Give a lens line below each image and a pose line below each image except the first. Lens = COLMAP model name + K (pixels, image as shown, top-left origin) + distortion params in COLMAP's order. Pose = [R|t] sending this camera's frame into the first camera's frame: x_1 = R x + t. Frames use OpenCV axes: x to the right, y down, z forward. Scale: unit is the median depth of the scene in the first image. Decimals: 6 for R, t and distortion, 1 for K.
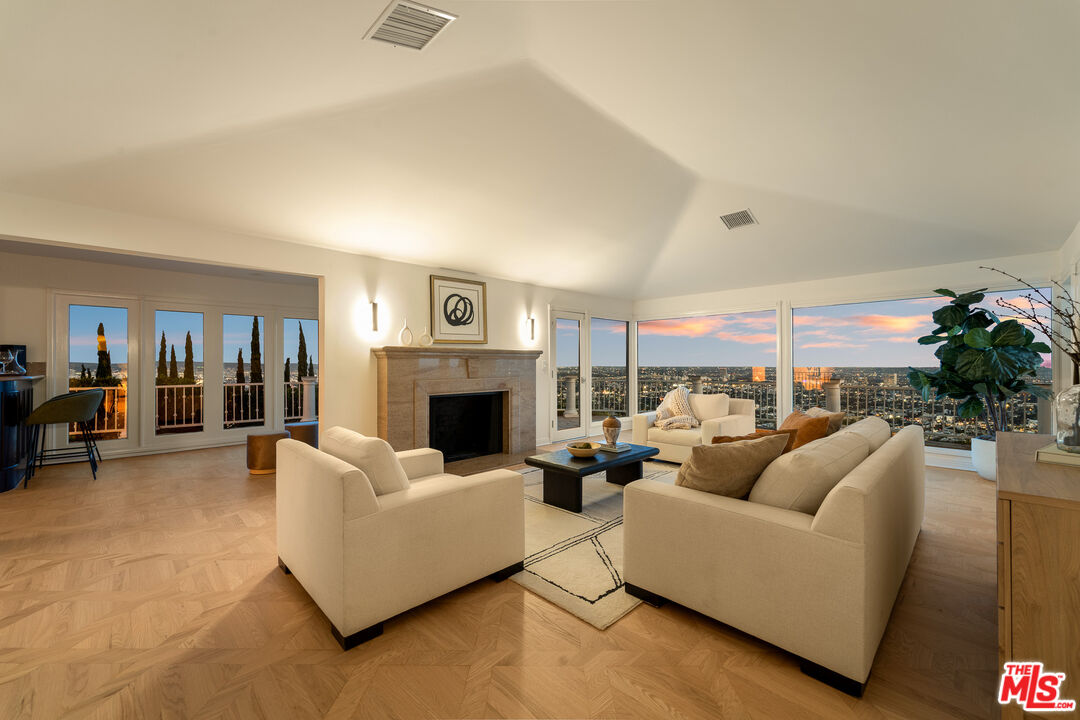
lens RADIAL K [[438.7, 0, 540.0], [0, 438.7, 360.0], [0, 0, 1]] dist [-0.000115, -0.000123]
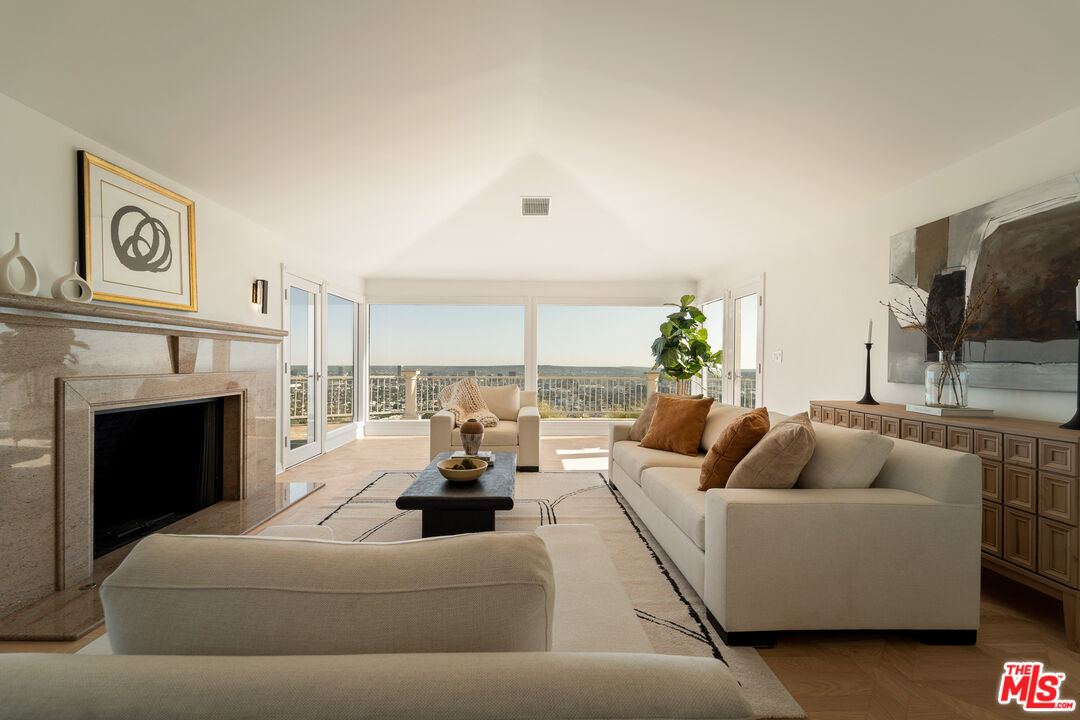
lens RADIAL K [[438.7, 0, 540.0], [0, 438.7, 360.0], [0, 0, 1]] dist [-0.000115, -0.000123]
pose [[0.686141, 0.010449, 0.727393, -0.237570], [-0.006635, 0.999945, -0.008105, 0.026696], [-0.727438, 0.000735, 0.686173, 0.310874]]
